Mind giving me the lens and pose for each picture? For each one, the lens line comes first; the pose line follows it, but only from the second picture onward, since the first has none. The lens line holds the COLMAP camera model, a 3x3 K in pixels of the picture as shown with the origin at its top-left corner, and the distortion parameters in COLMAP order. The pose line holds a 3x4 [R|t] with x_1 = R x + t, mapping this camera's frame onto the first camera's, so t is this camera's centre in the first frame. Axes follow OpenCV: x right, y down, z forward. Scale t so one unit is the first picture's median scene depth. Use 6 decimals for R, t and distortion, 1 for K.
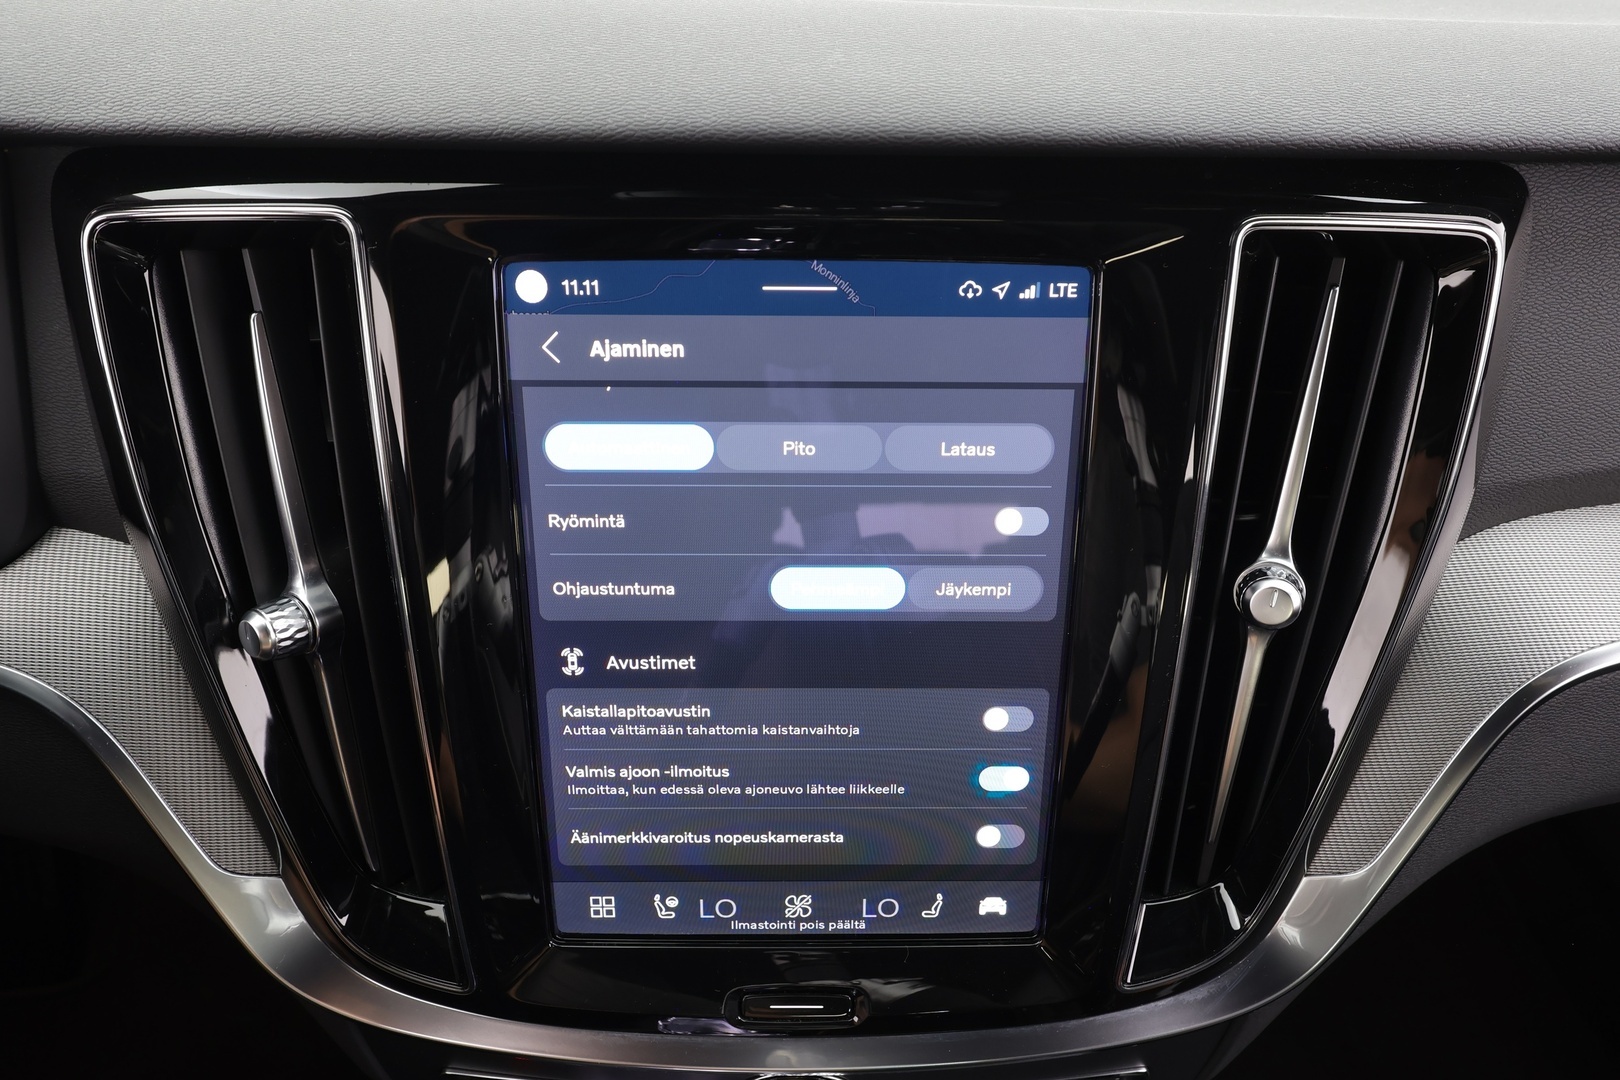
lens RADIAL K [[932.1, 0, 810.0], [0, 932.1, 540.0], [0, 0, 1]] dist [-0.001450, -0.000221]
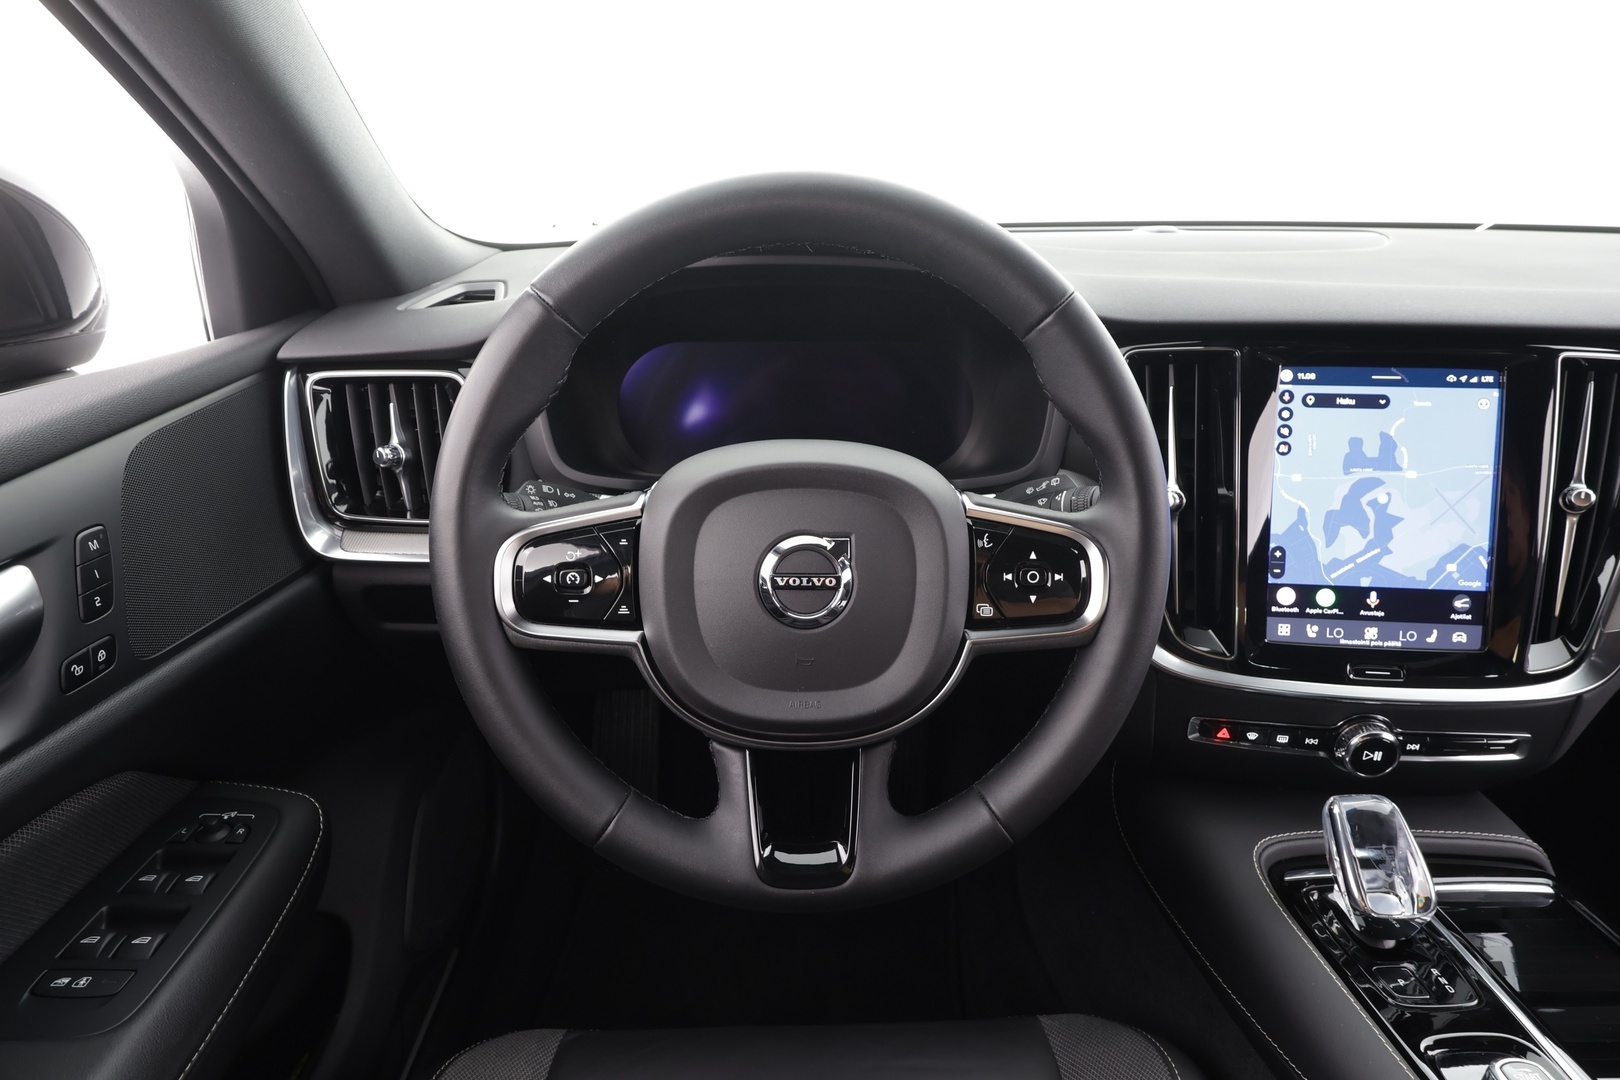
lens RADIAL K [[864.2, 0, 815.4], [0, 864.2, 543.4], [0, 0, 1]] dist [0.000888, 0.000759]
pose [[0.994432, 0.031406, -0.100592, -1.190488], [-0.053124, 0.973792, -0.221149, 0.728023], [0.091010, 0.225261, 0.970038, -1.287390]]
